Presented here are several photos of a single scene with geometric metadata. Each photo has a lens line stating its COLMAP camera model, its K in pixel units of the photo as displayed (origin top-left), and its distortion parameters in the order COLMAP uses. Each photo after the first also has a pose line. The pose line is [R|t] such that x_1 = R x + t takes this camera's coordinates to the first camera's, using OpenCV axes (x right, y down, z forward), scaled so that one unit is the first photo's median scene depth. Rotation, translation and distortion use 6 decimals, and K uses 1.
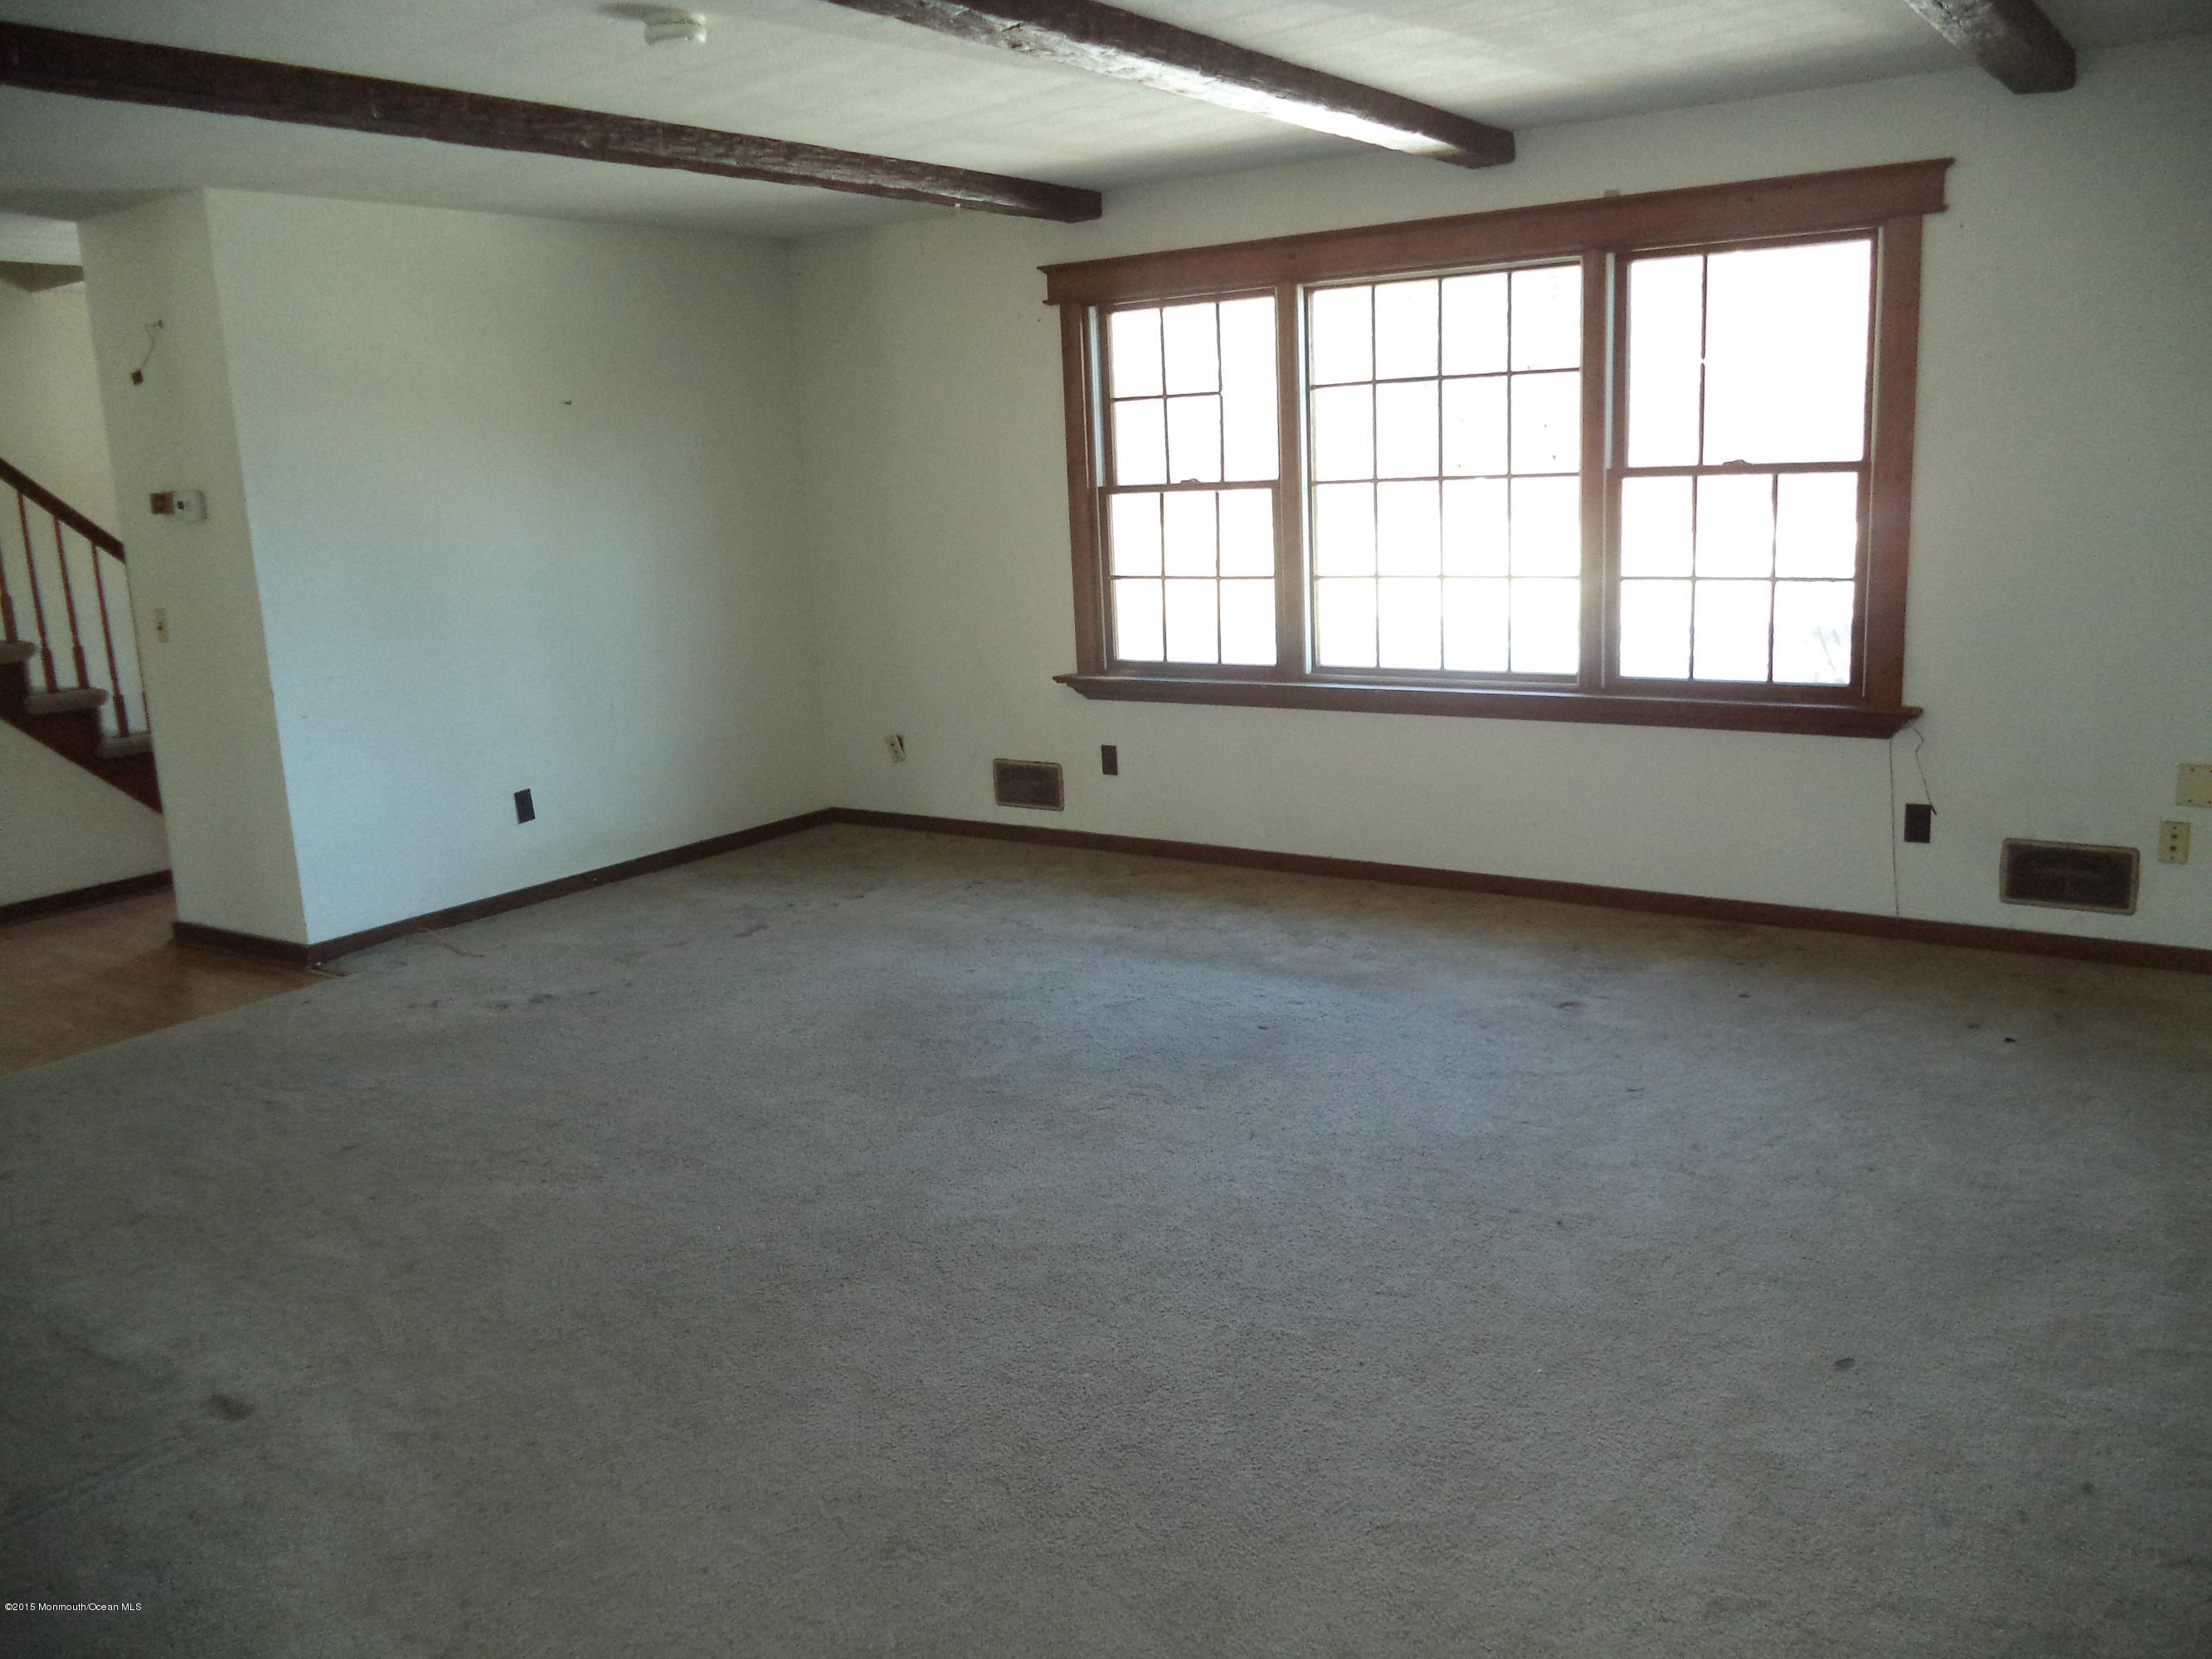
lens RADIAL K [[1765.4, 0, 1097.7], [0, 1765.4, 832.1], [0, 0, 1]] dist [-0.040630, 0.014650]
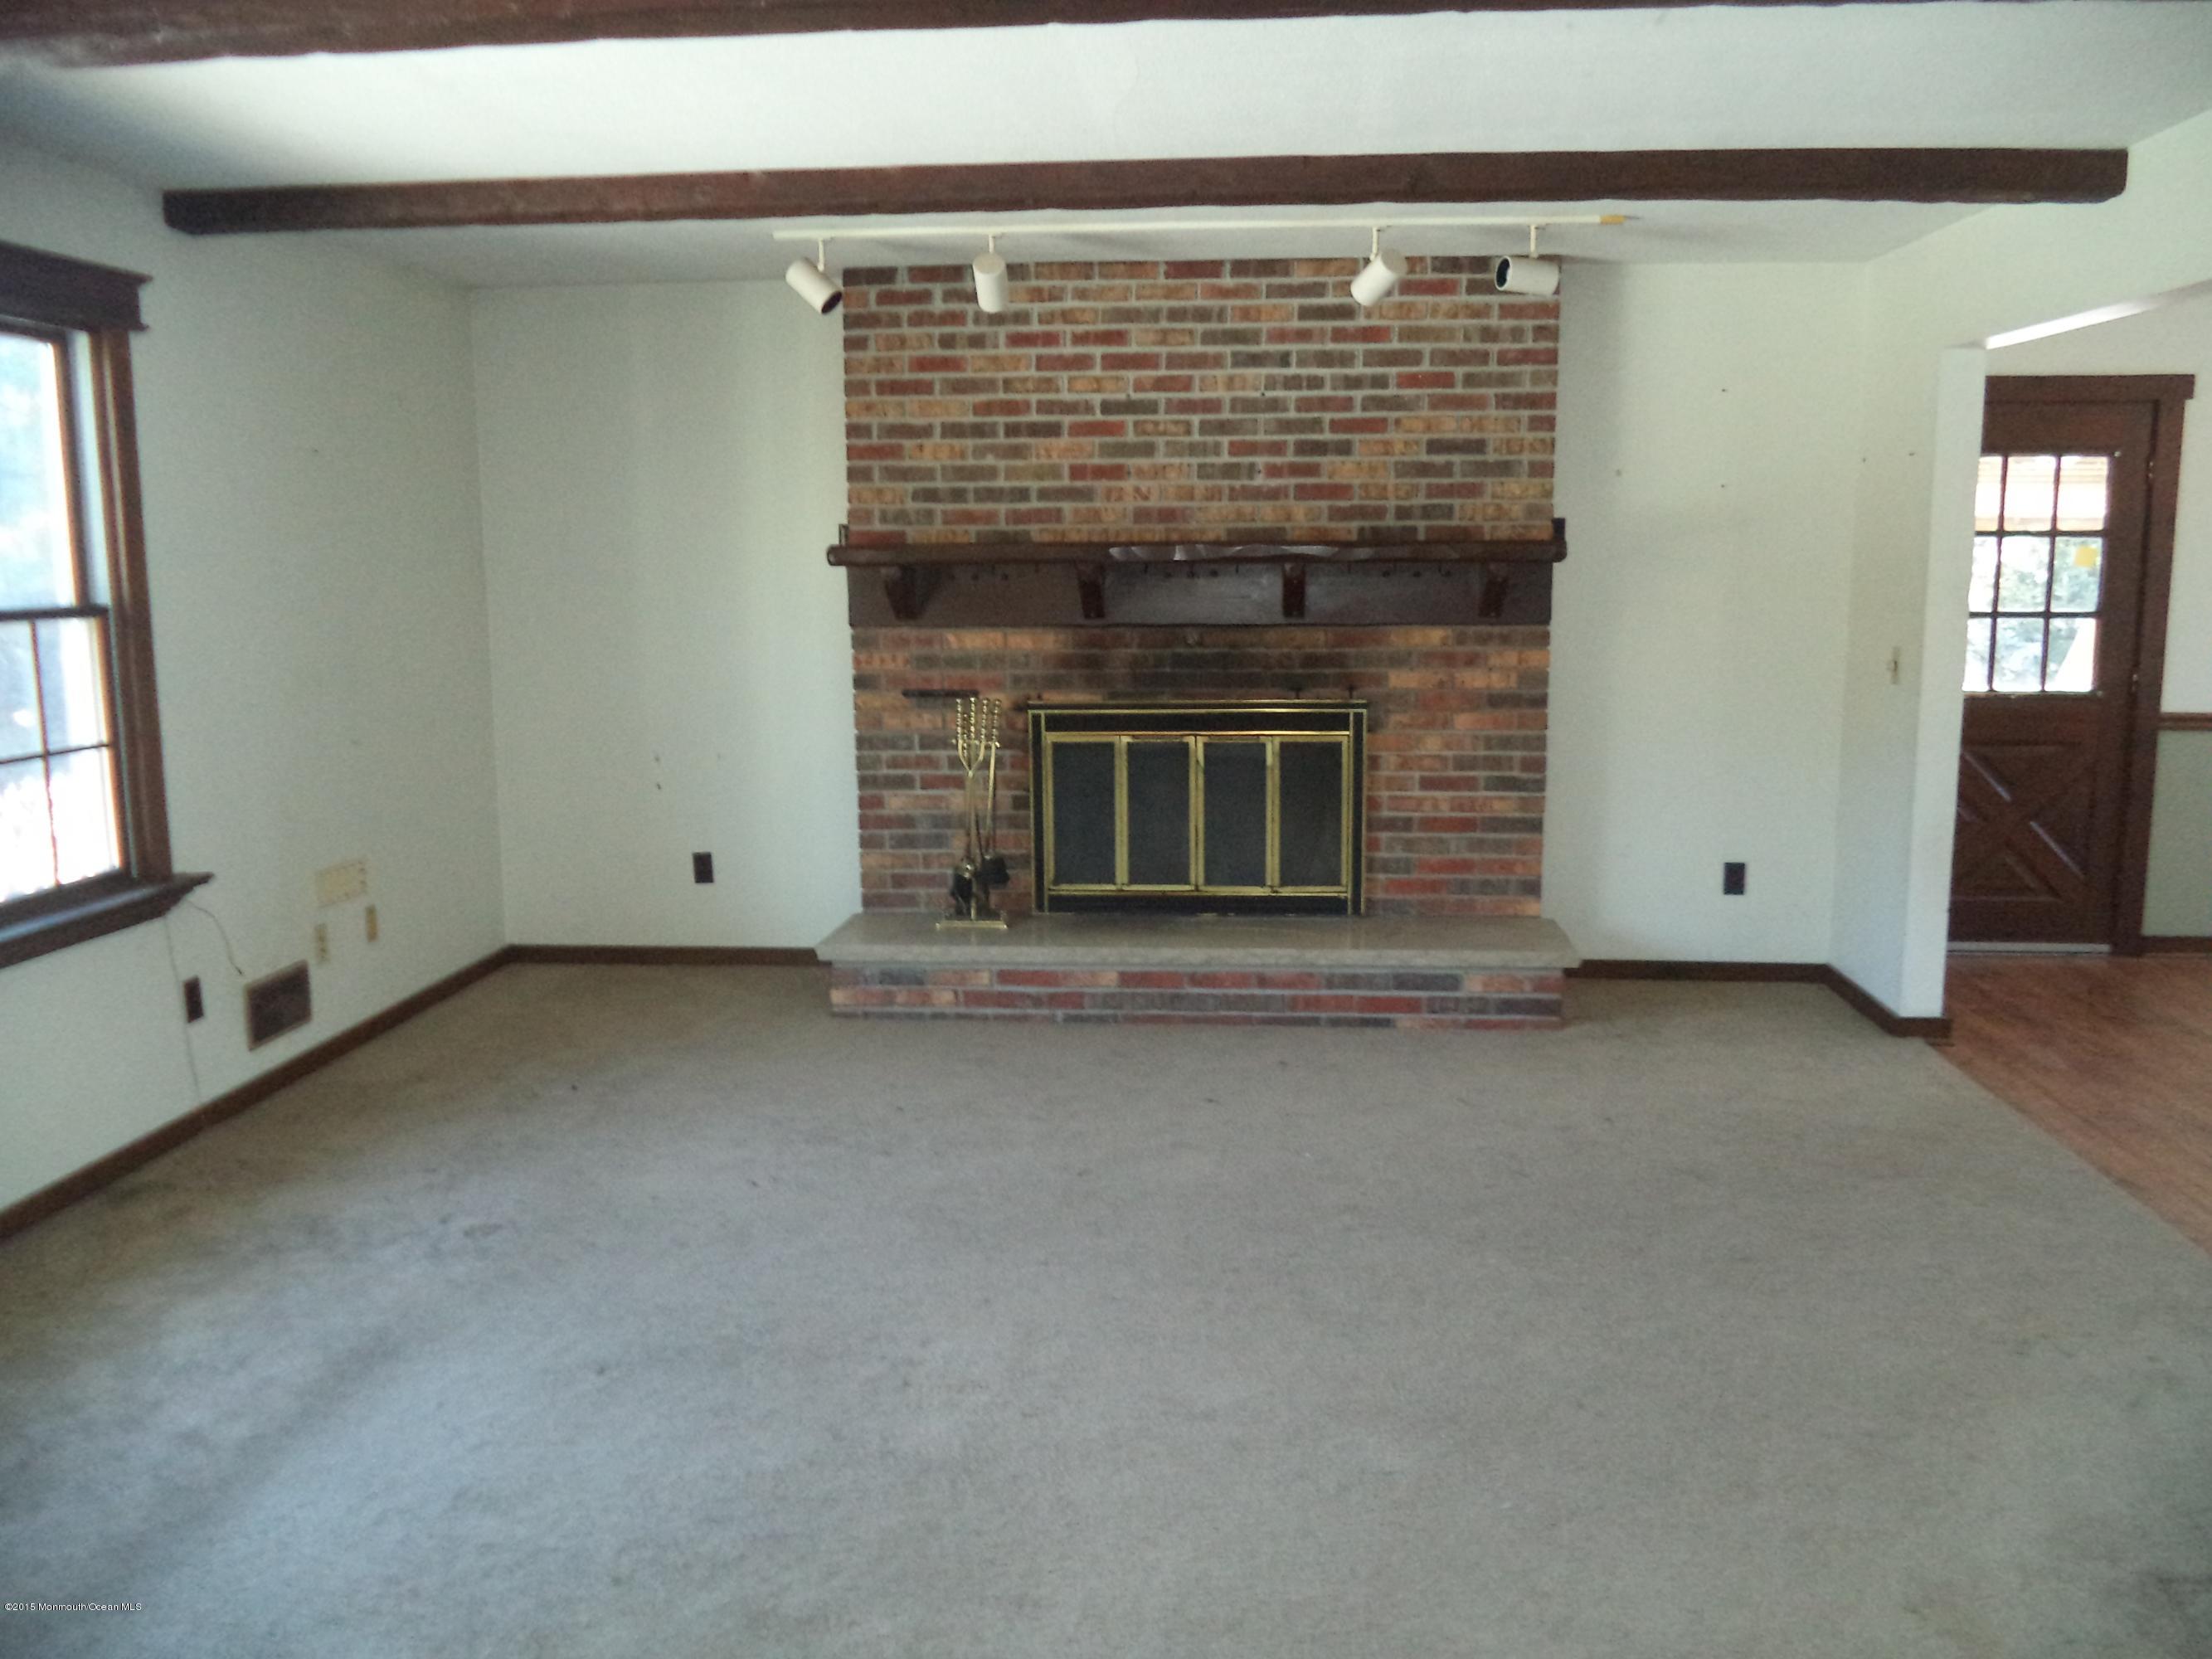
lens RADIAL K [[1765.4, 0, 1097.7], [0, 1765.4, 832.1], [0, 0, 1]] dist [-0.040630, 0.014650]
pose [[-0.500788, -0.083688, 0.861515, -0.575821], [0.220068, 0.950298, 0.220235, -0.198384], [-0.837127, 0.299883, -0.457480, 1.081421]]
